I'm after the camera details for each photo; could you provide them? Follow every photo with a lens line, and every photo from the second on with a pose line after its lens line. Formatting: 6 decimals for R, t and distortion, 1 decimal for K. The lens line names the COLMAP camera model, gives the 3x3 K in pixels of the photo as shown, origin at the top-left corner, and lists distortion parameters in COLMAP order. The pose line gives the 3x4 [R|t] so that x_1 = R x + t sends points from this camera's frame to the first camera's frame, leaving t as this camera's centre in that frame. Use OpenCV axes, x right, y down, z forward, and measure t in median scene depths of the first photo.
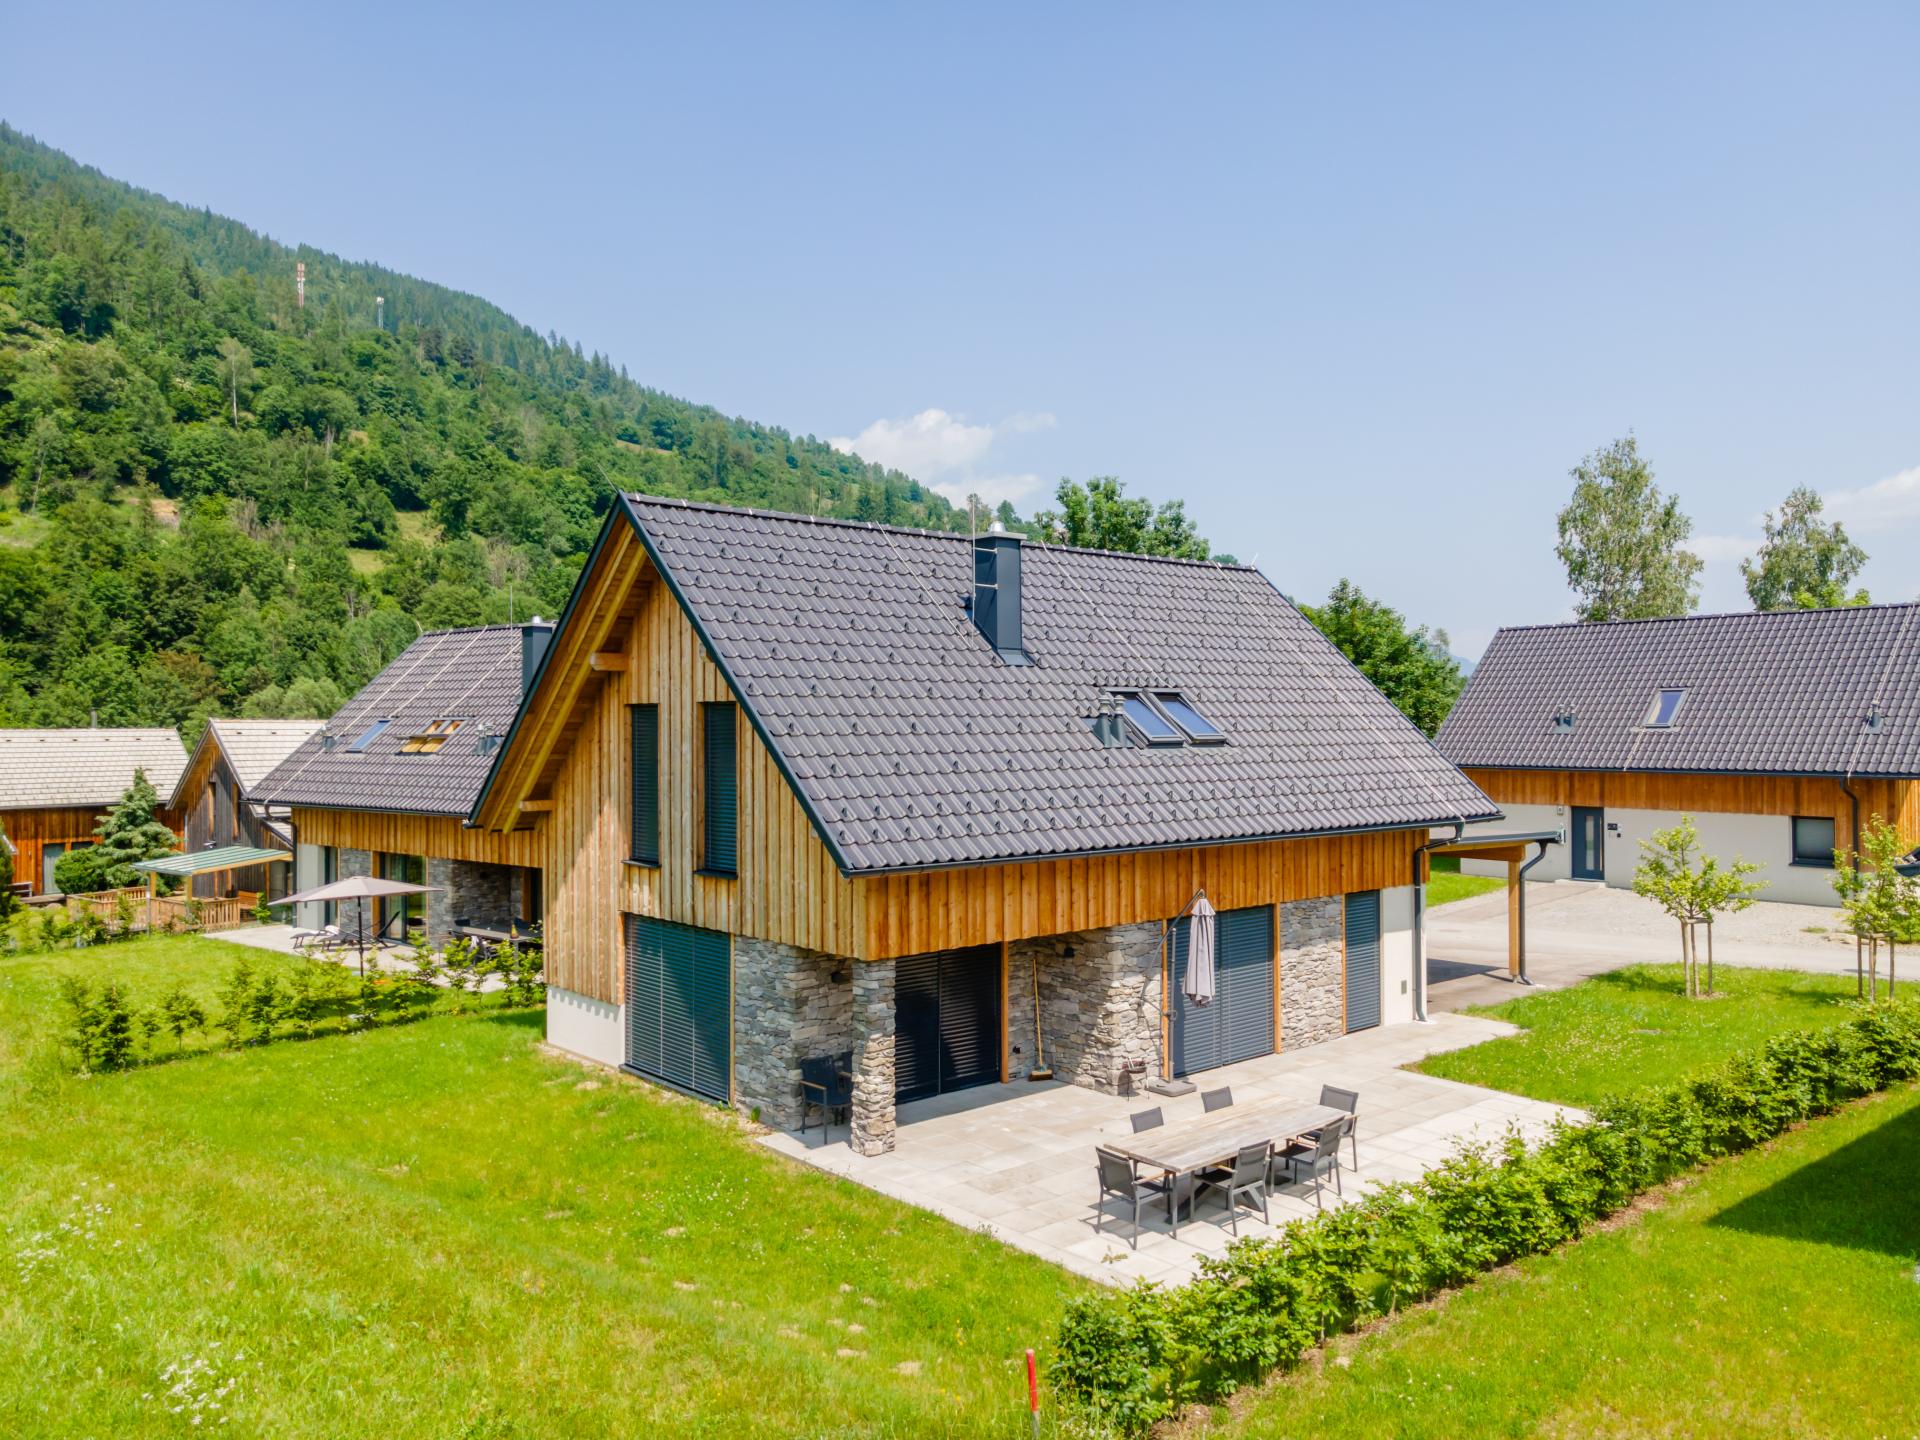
lens RADIAL K [[1394.2, 0, 977.9], [0, 1394.2, 719.1], [0, 0, 1]] dist [0.046216, 0.000467]
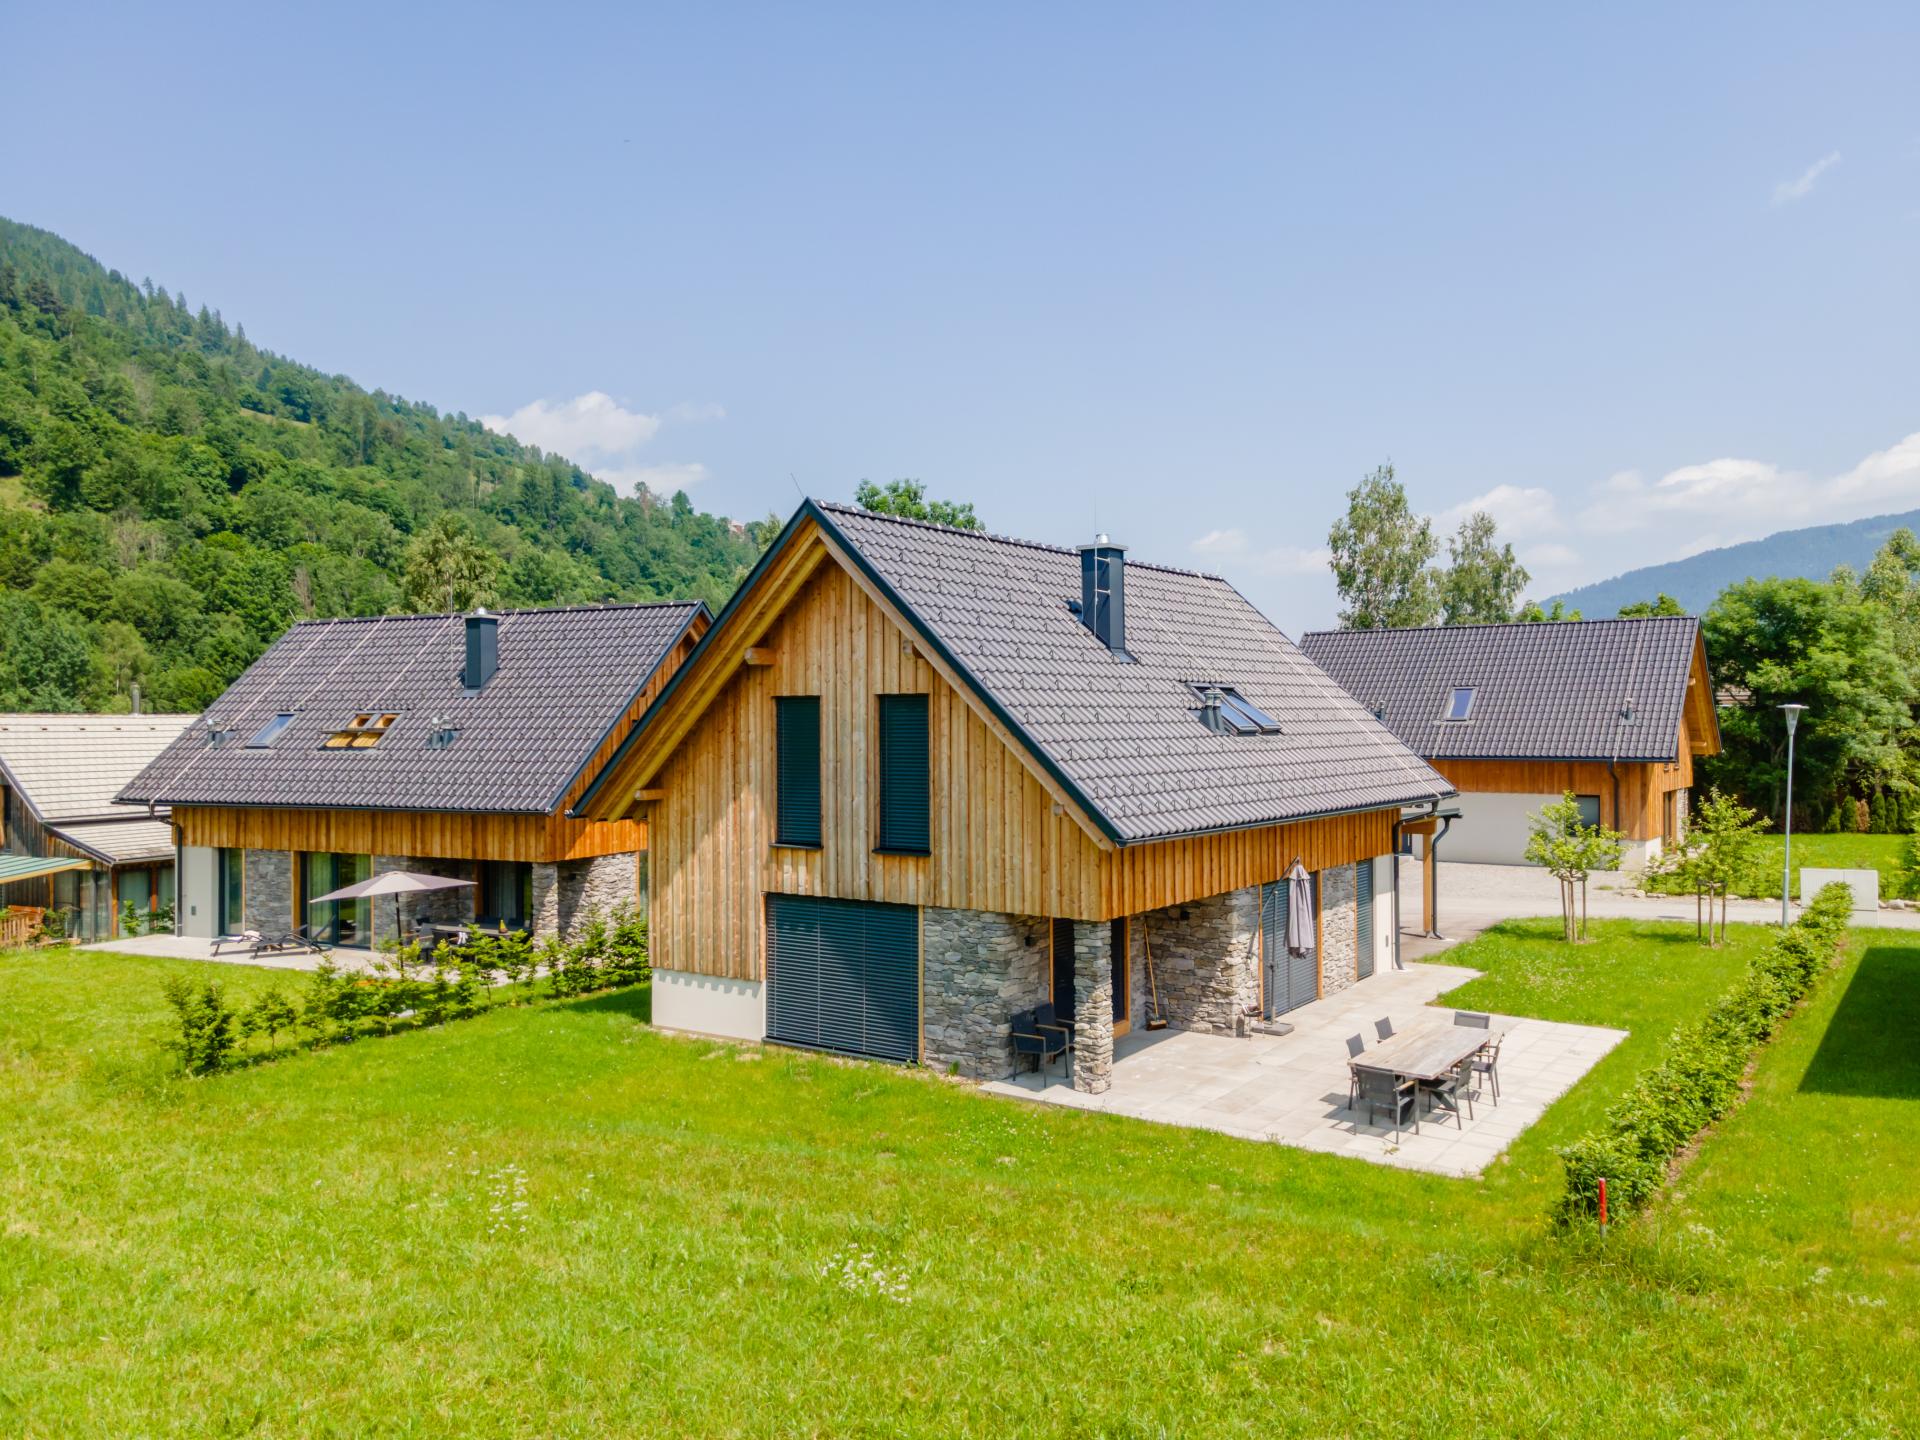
lens RADIAL K [[1402.7, 0, 975.5], [0, 1402.7, 708.4], [0, 0, 1]] dist [0.046205, 0.010280]
pose [[0.972205, 0.001157, 0.234129, -0.307299], [0.000102, 0.999986, -0.005362, 0.003581], [-0.234132, 0.005237, 0.972191, -0.063324]]
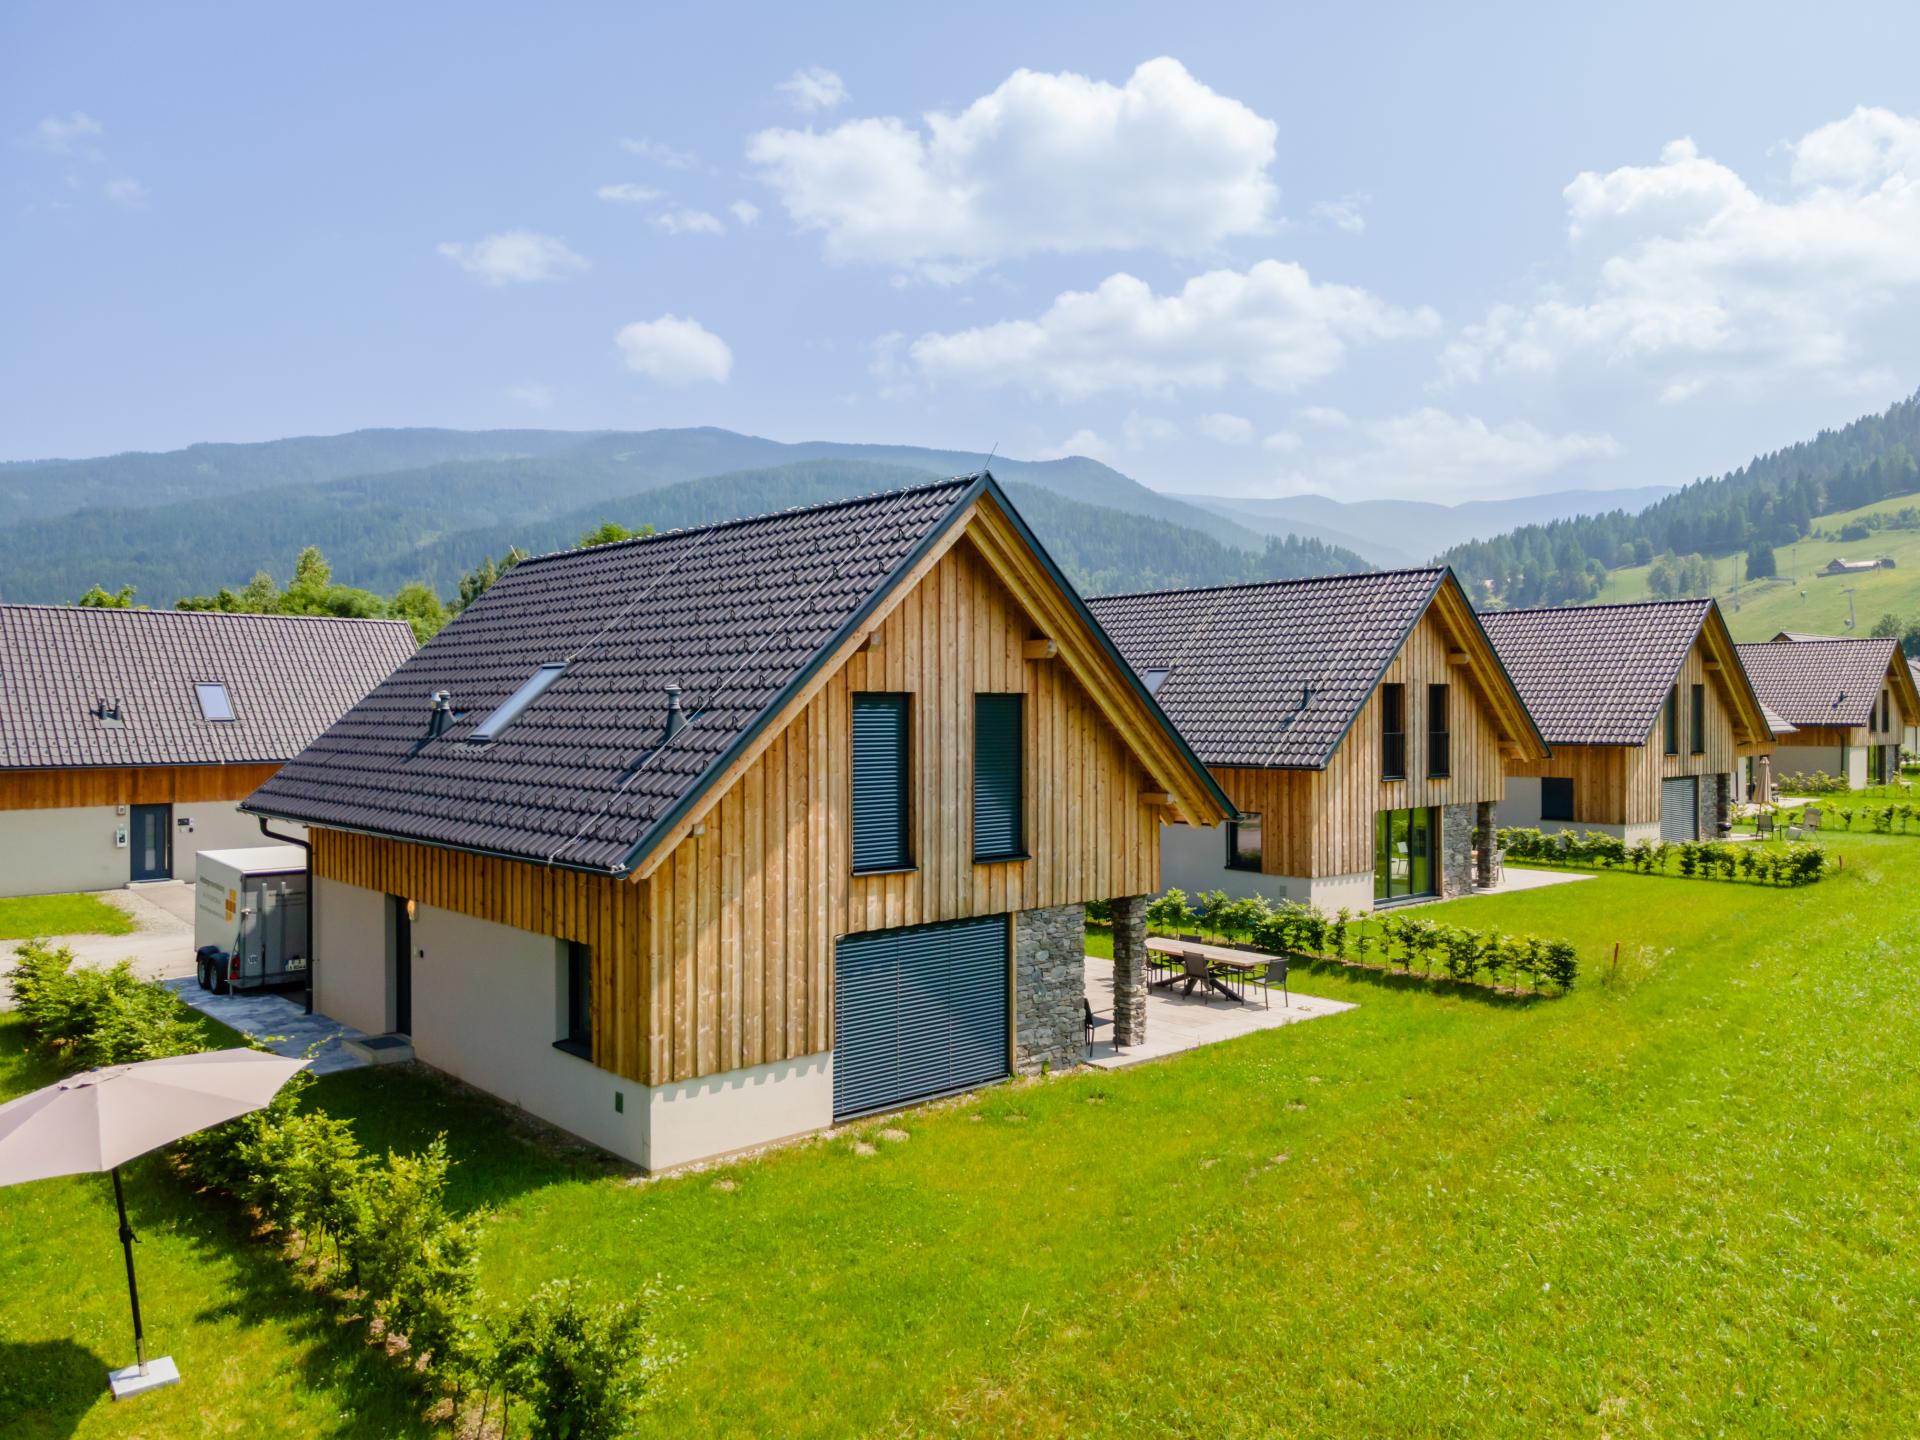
lens RADIAL K [[1402.7, 0, 975.5], [0, 1402.7, 708.4], [0, 0, 1]] dist [0.046205, 0.010280]
pose [[-0.004931, 0.006242, 0.999968, -0.975669], [-0.001873, 0.999979, -0.006251, 0.004387], [-0.999986, -0.001904, -0.004919, 0.812037]]
